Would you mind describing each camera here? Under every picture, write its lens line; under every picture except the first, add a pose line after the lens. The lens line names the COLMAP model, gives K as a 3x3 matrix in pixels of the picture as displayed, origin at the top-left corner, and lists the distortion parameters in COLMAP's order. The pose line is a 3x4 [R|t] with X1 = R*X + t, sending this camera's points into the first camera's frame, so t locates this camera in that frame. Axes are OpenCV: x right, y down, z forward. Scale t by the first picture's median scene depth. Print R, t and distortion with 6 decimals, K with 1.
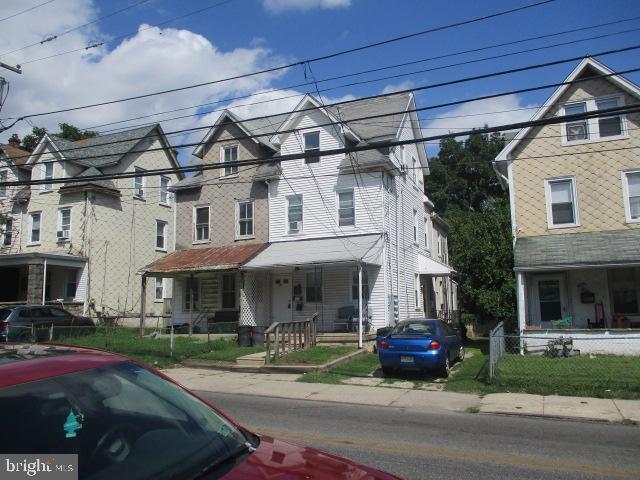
lens RADIAL K [[526.3, 0, 319.2], [0, 526.3, 237.0], [0, 0, 1]] dist [-0.033233, -0.000647]
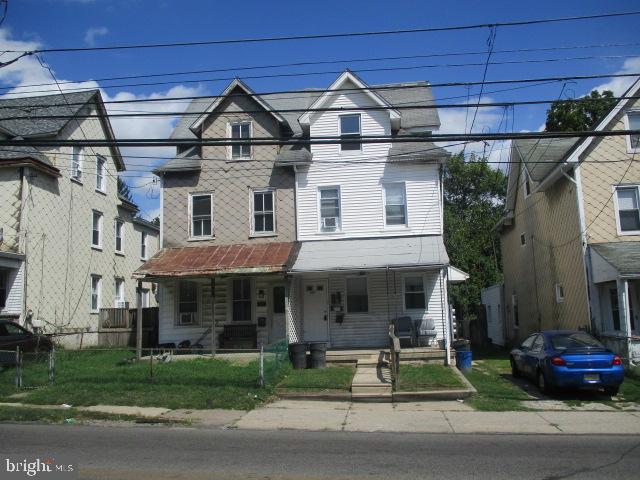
lens RADIAL K [[548.5, 0, 319.9], [0, 548.5, 249.3], [0, 0, 1]] dist [-0.058209, -0.001127]
pose [[0.955710, 0.026266, 0.293137, -0.305460], [-0.029706, 0.999532, 0.007289, 0.015013], [-0.292808, -0.015674, 0.956043, 0.157175]]
